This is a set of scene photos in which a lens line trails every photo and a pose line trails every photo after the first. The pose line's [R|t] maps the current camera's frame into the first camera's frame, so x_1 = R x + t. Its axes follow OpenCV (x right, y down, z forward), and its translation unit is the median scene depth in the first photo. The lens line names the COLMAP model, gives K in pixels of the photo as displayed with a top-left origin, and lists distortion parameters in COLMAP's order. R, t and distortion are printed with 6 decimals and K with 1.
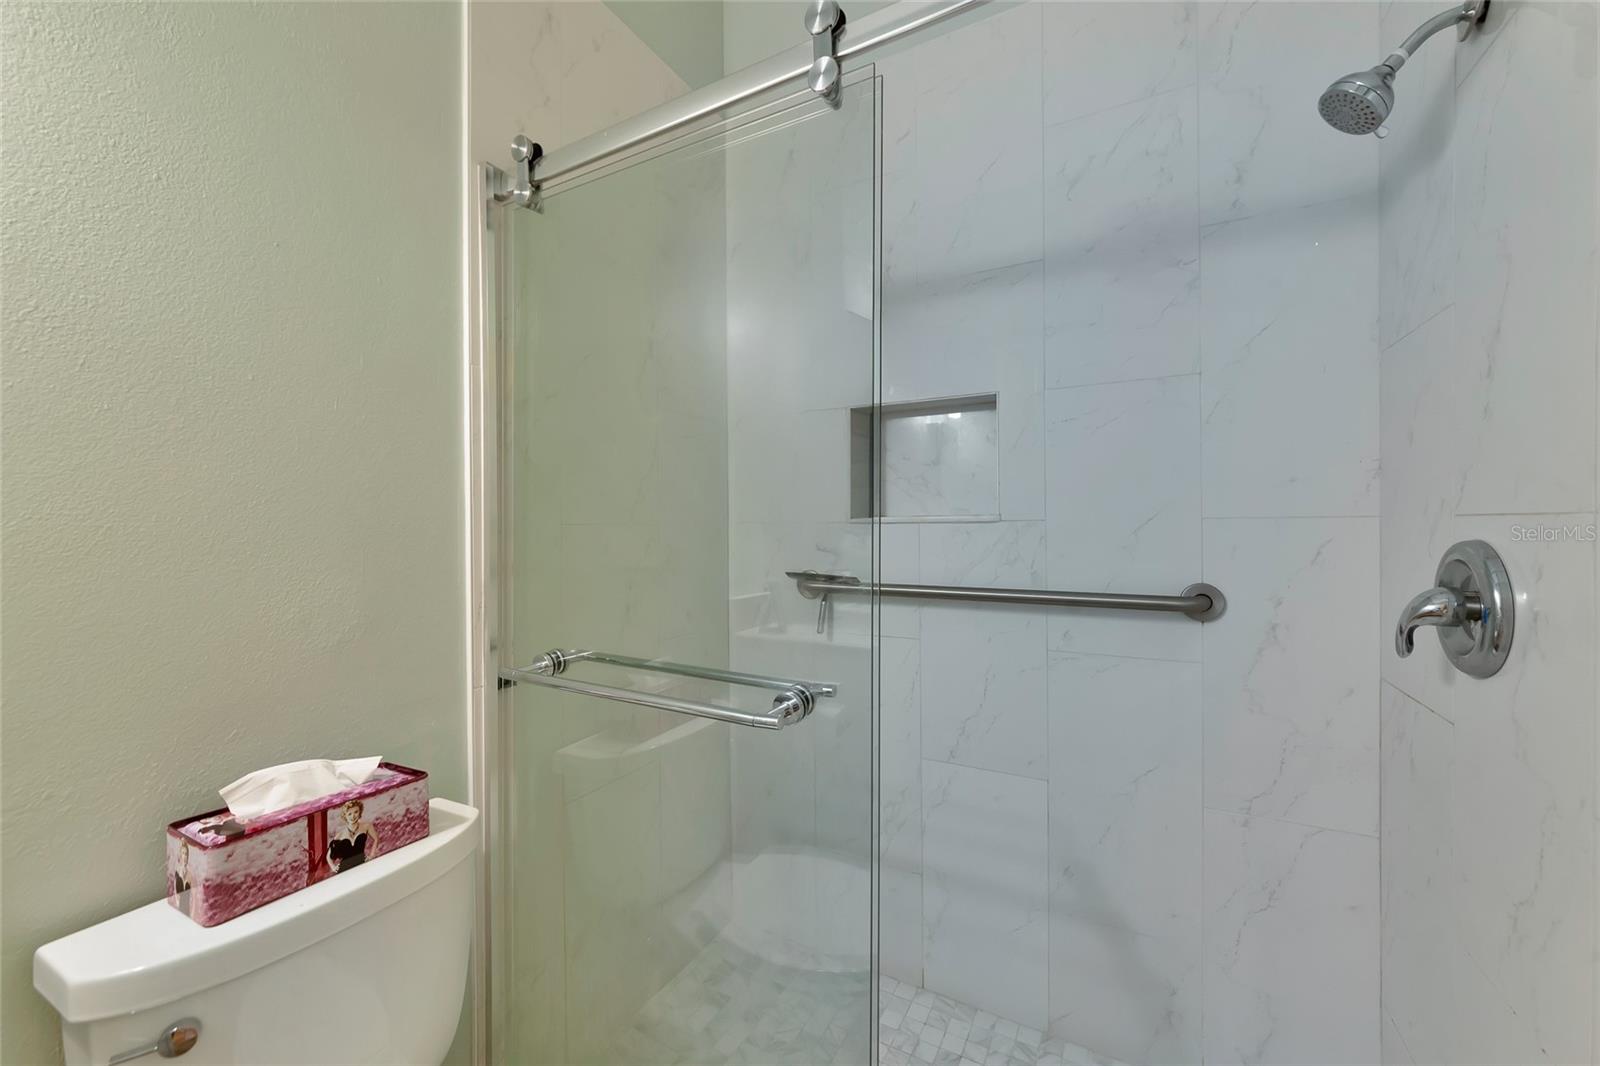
lens RADIAL K [[643.5, 0, 808.9], [0, 643.5, 529.2], [0, 0, 1]] dist [0.000325, 0.000841]
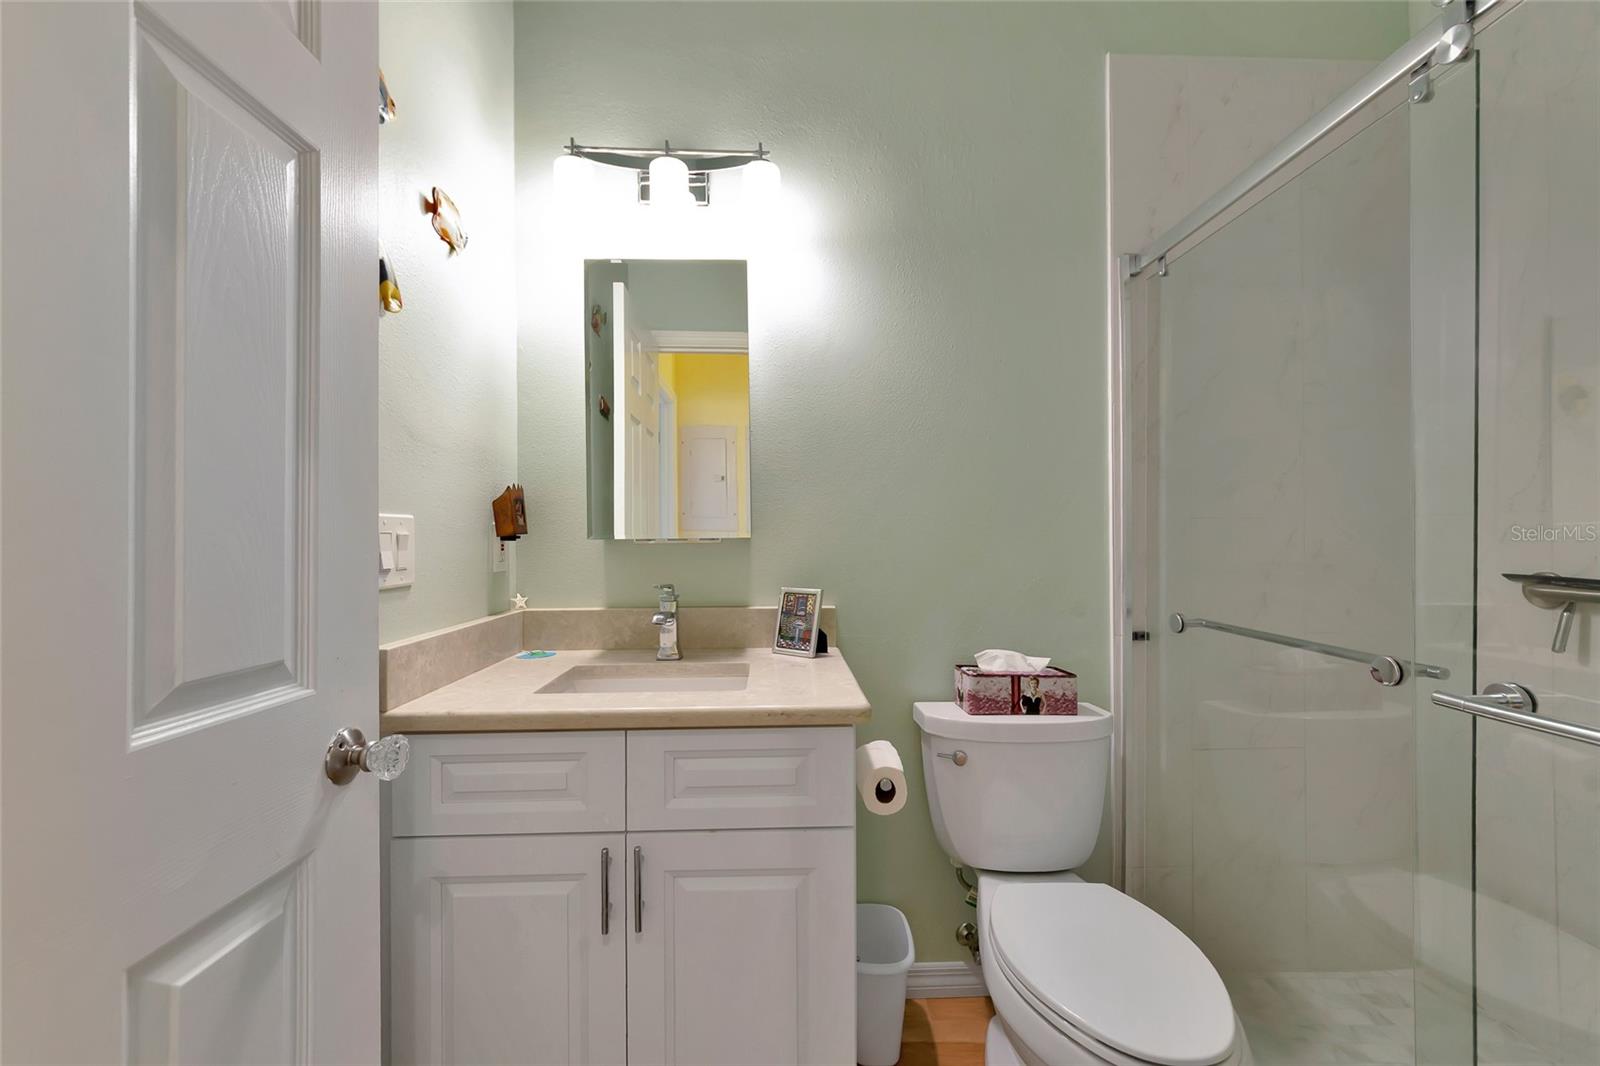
lens RADIAL K [[643.5, 0, 805.3], [0, 643.5, 534.2], [0, 0, 1]] dist [0.000325, 0.000841]
pose [[0.532730, 0.000341, -0.846285, 0.403624], [-0.003364, 0.999993, -0.001715, 0.046231], [0.846279, 0.003760, 0.532727, -0.414025]]
